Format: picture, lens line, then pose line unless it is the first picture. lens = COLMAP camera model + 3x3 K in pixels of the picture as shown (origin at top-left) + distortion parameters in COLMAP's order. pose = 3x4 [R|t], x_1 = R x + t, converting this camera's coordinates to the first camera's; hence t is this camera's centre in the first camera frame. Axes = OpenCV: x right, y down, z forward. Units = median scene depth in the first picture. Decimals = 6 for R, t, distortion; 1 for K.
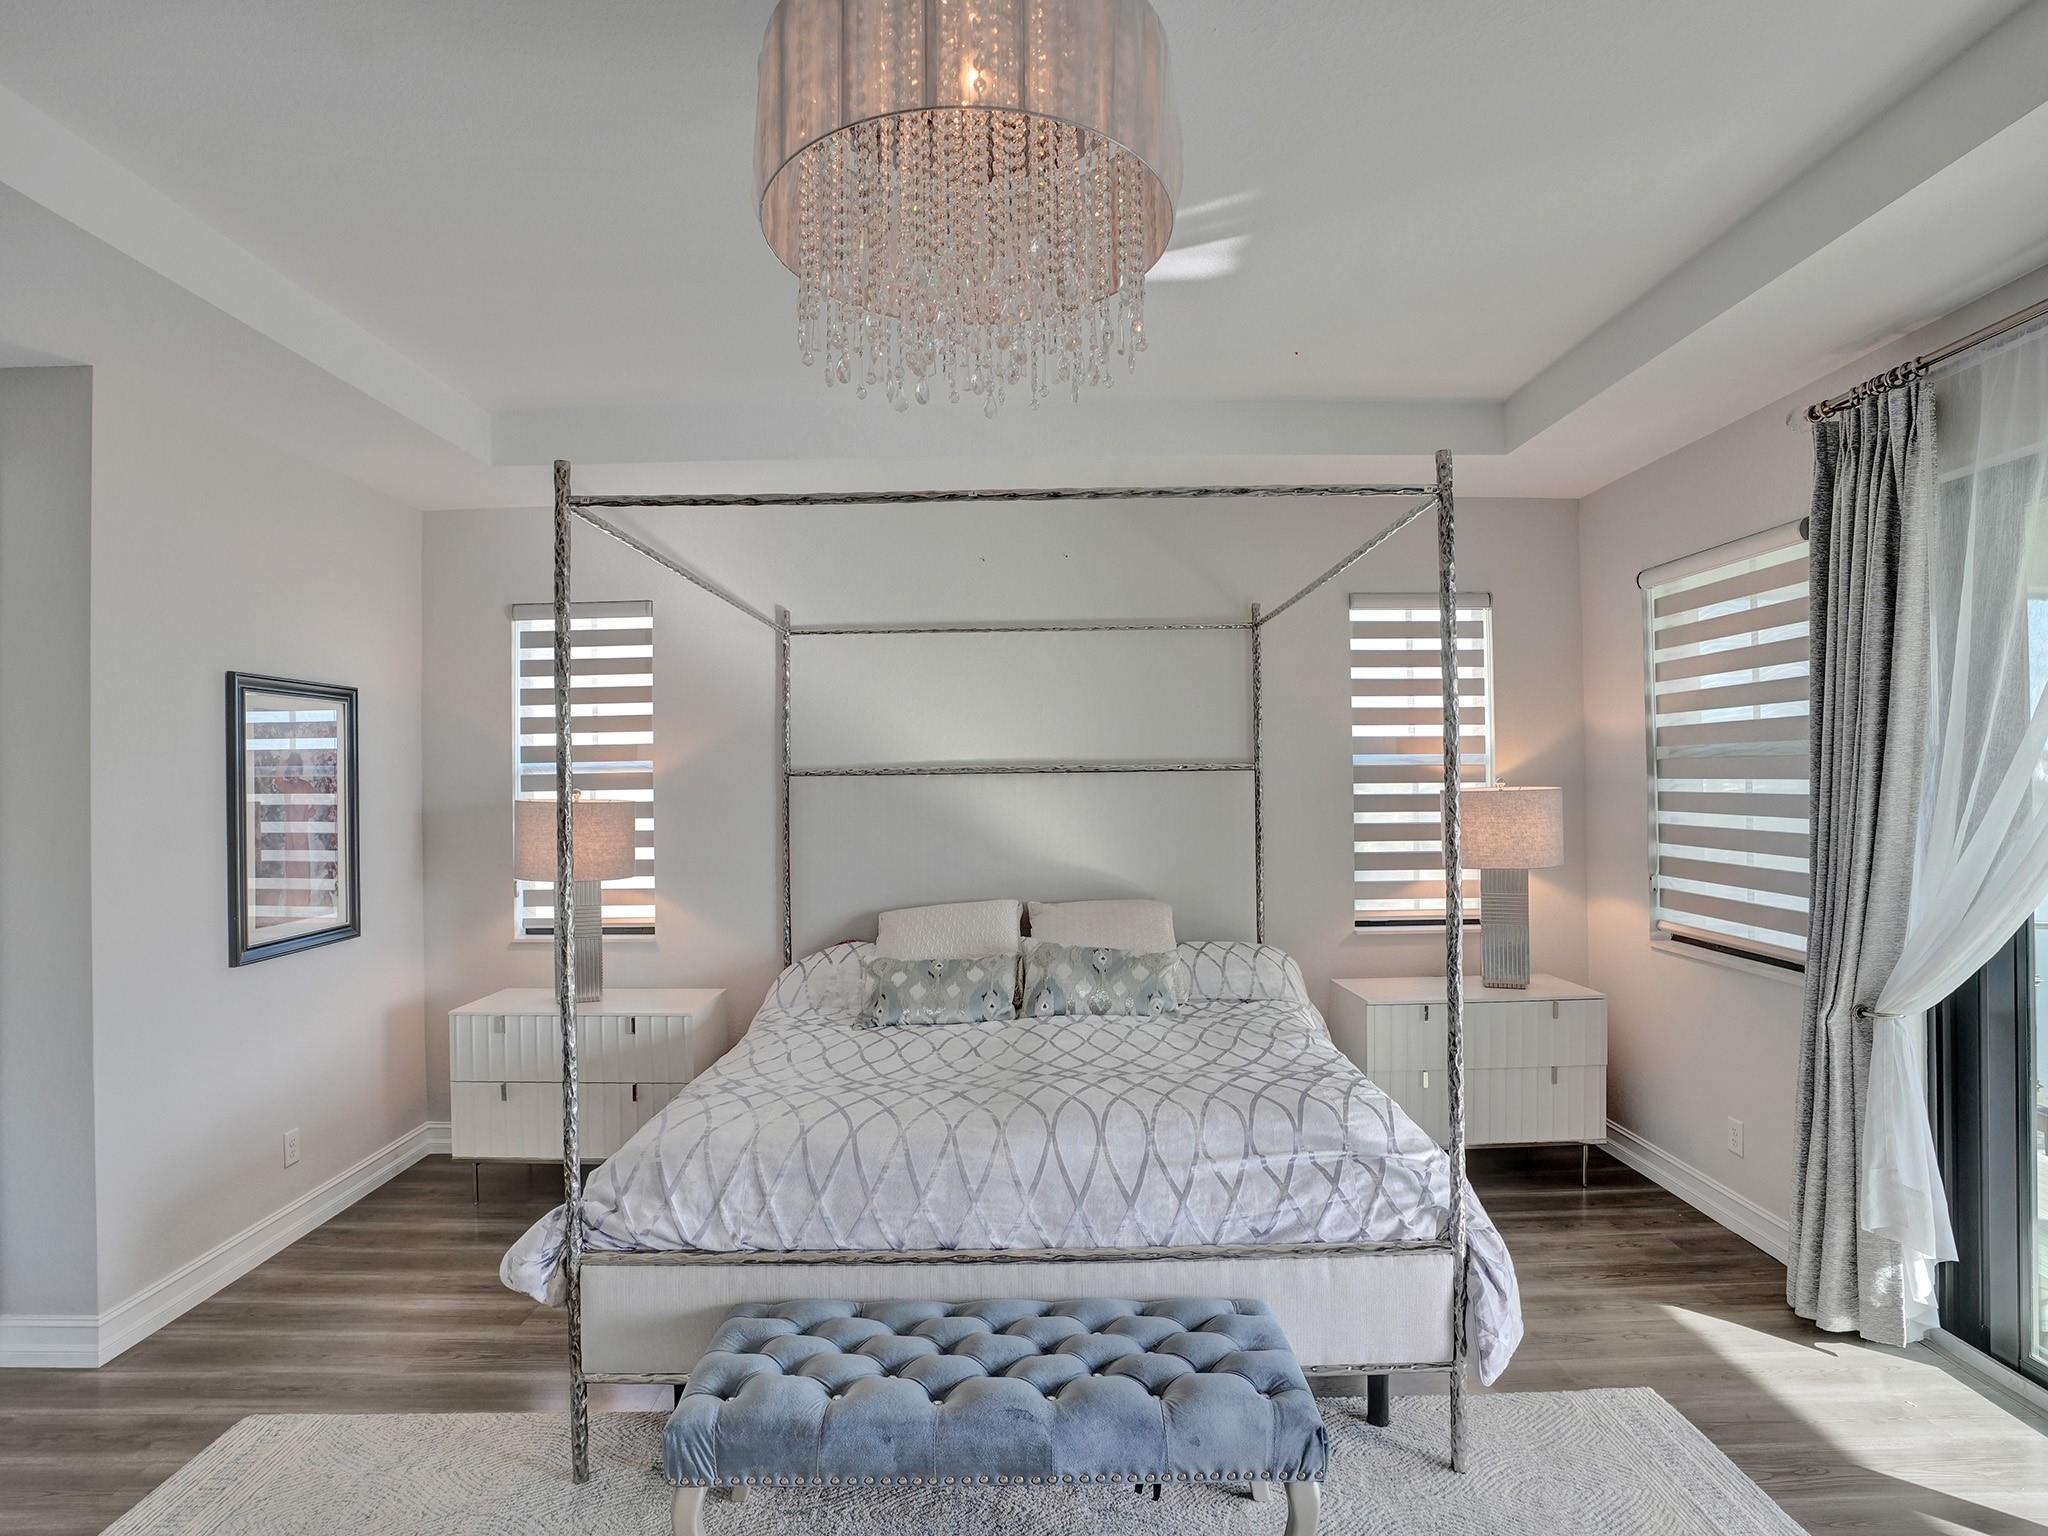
lens RADIAL K [[1058.8, 0, 1026.9], [0, 1058.8, 769.6], [0, 0, 1]] dist [-0.068219, 0.026160]
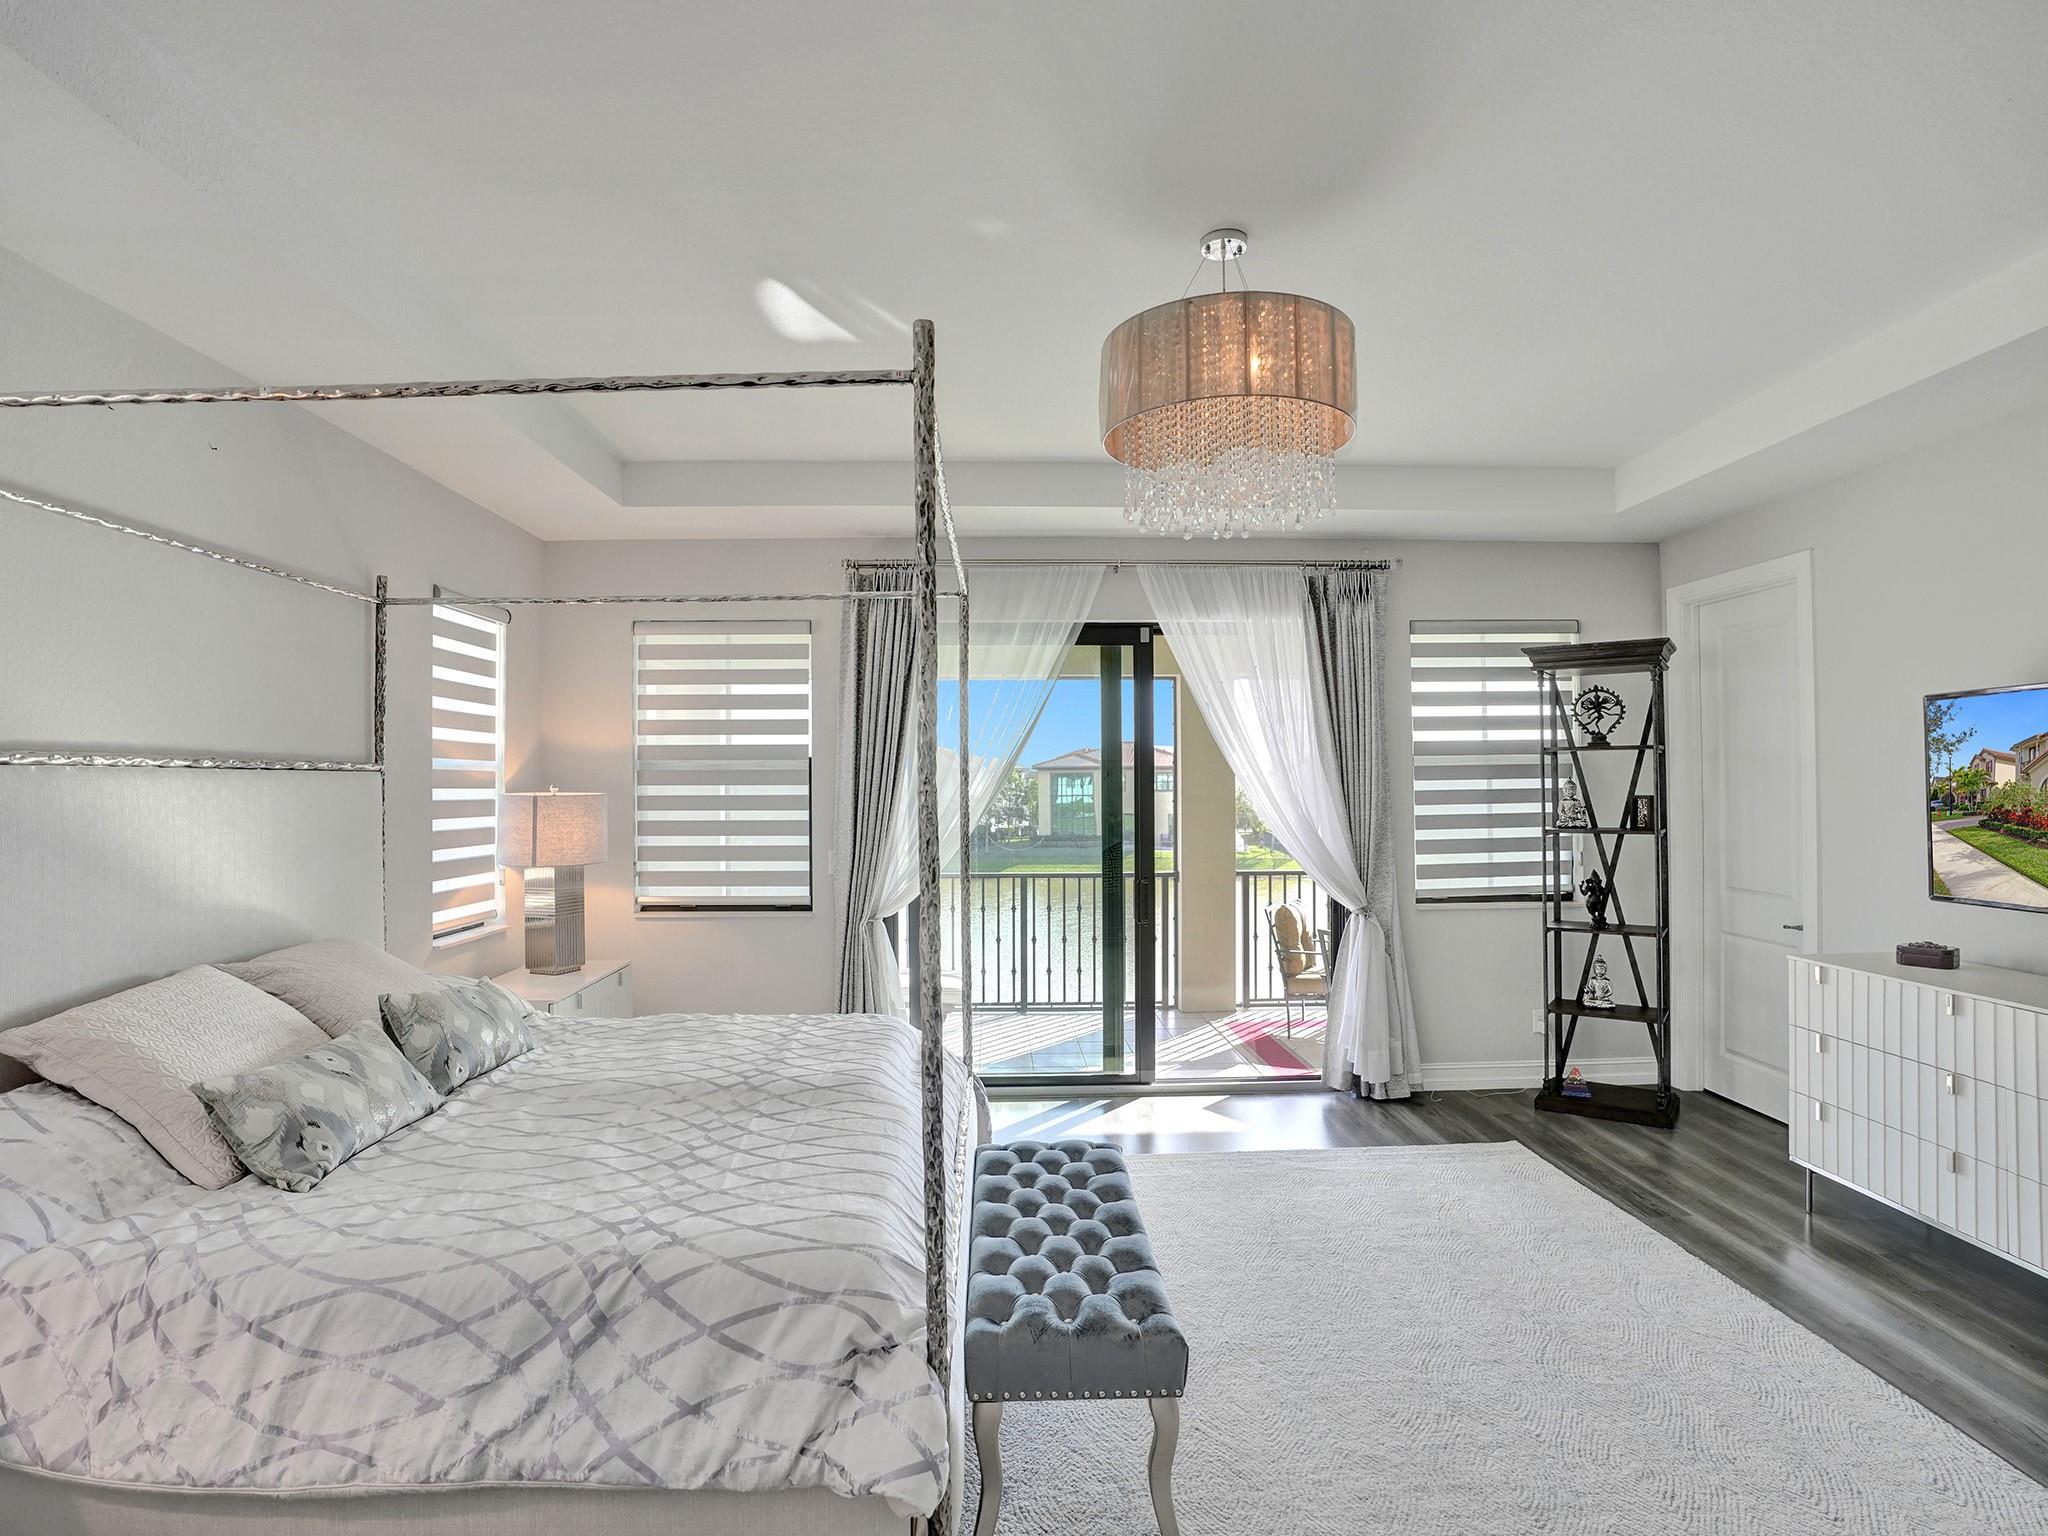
lens RADIAL K [[1058.8, 0, 1015.8], [0, 1058.8, 773.4], [0, 0, 1]] dist [-0.068219, 0.026160]
pose [[-0.016403, 0.021342, 0.999638, -0.919554], [-0.002984, 0.999767, -0.021394, 0.026902], [-0.999861, -0.003334, -0.016335, 0.741358]]
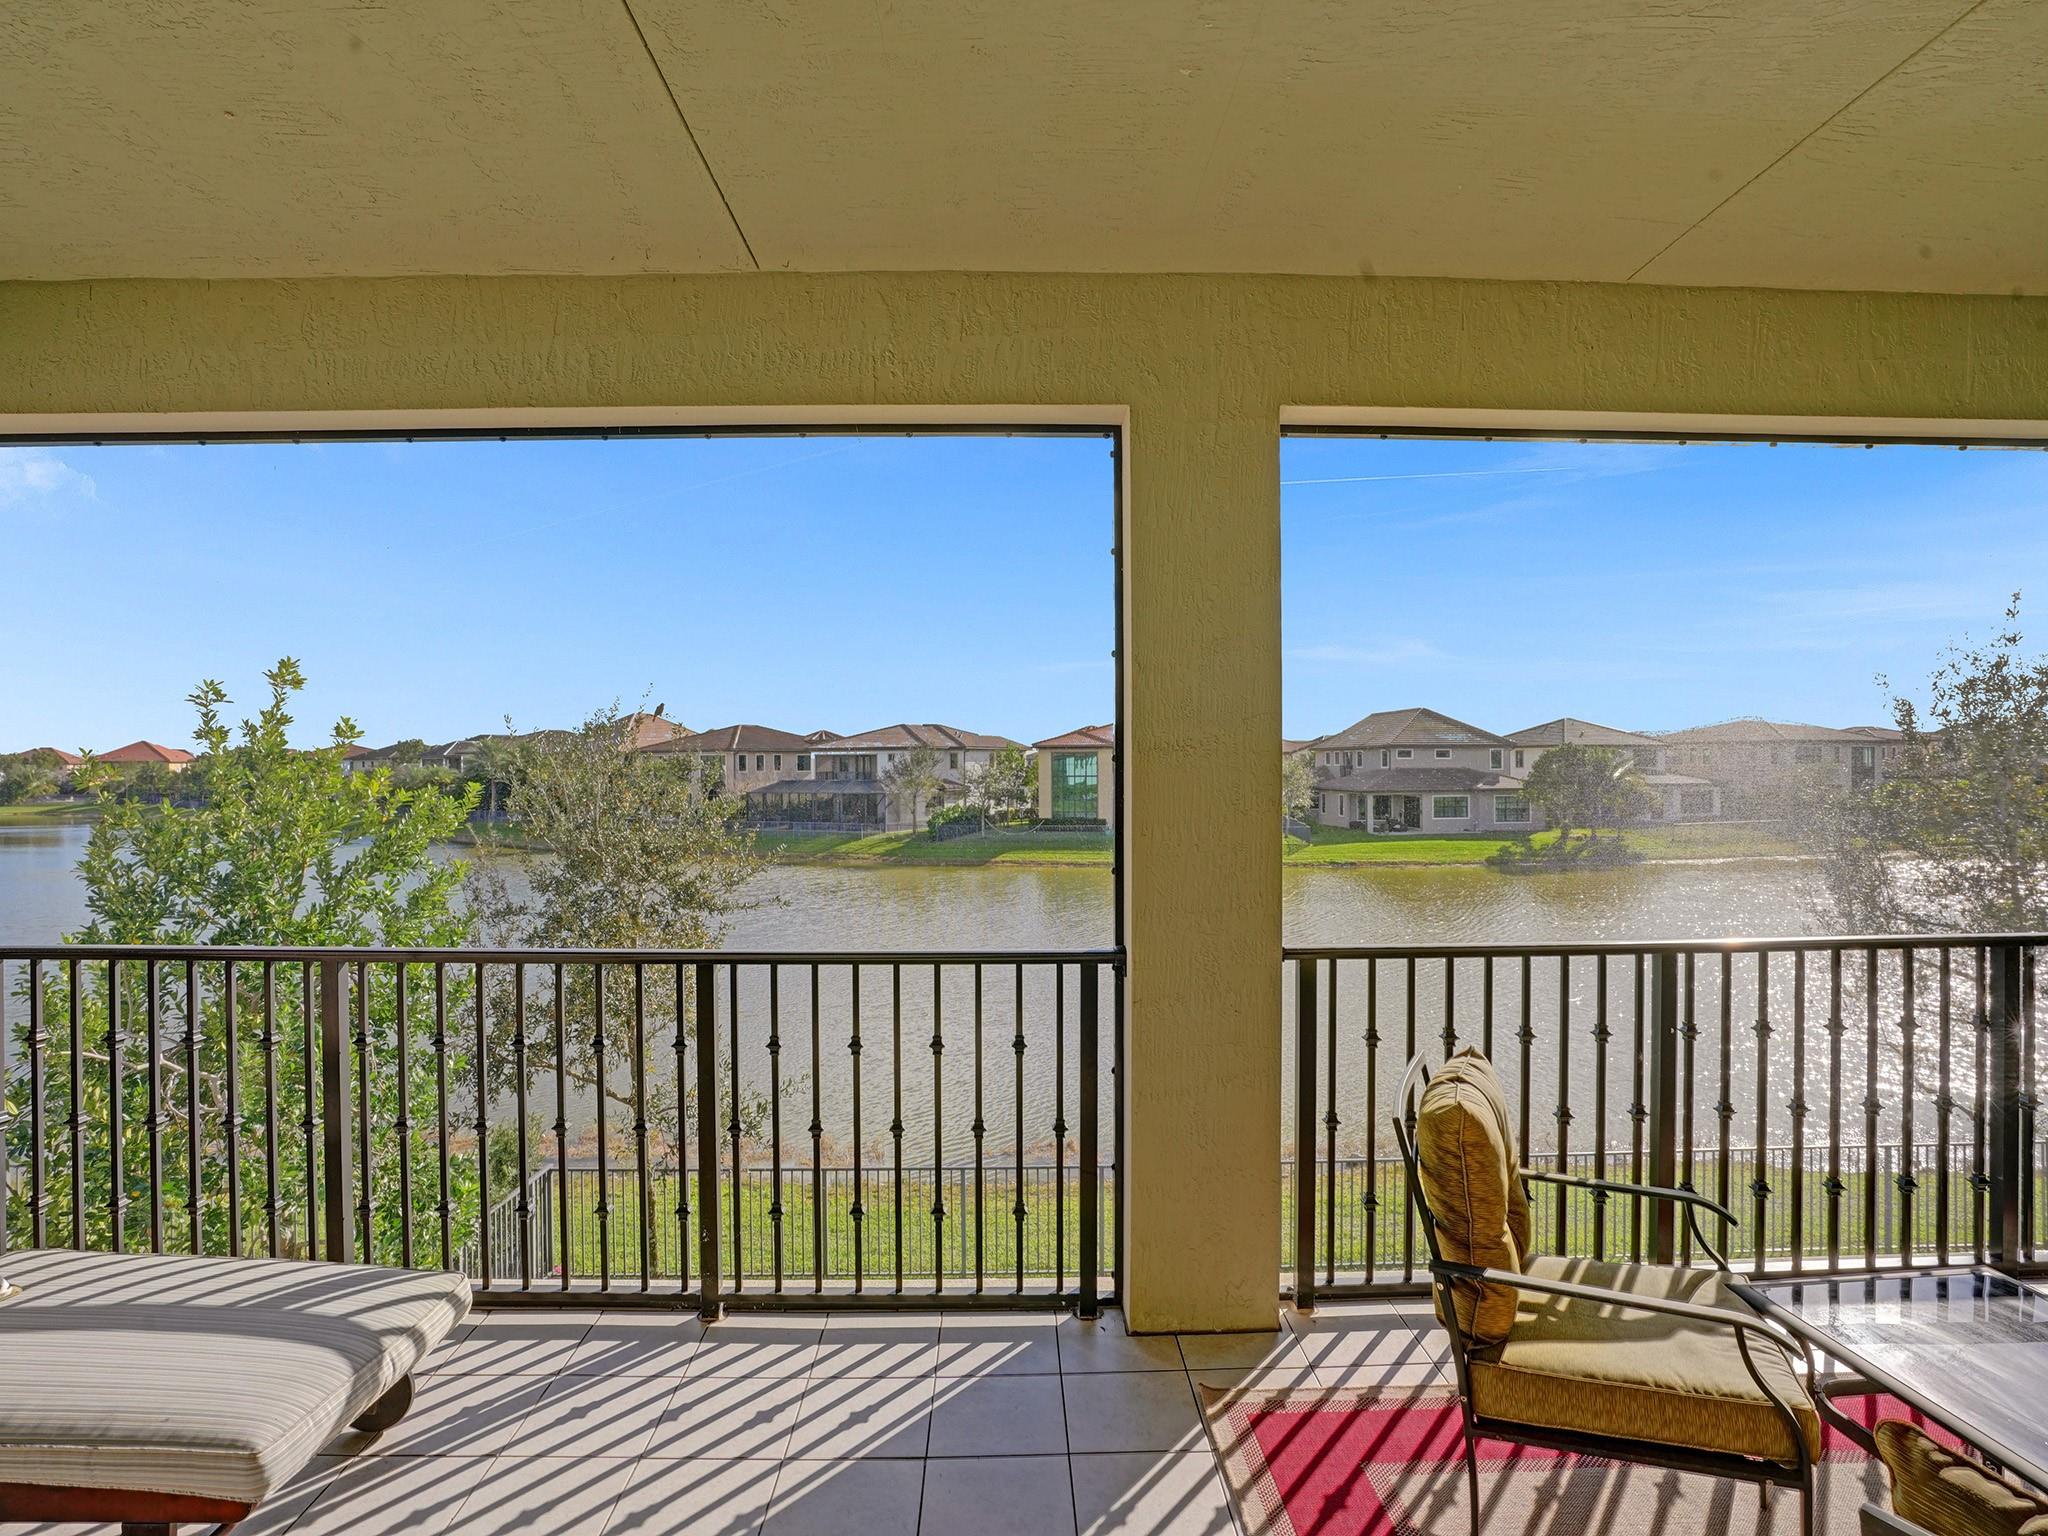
lens RADIAL K [[1058.8, 0, 1022.8], [0, 1058.8, 765.7], [0, 0, 1]] dist [-0.068219, 0.026160]
pose [[-0.009339, 0.011248, 0.999893, 0.791889], [-0.004715, 0.999925, -0.011292, 0.056947], [-0.999945, -0.004820, -0.009285, 0.384576]]
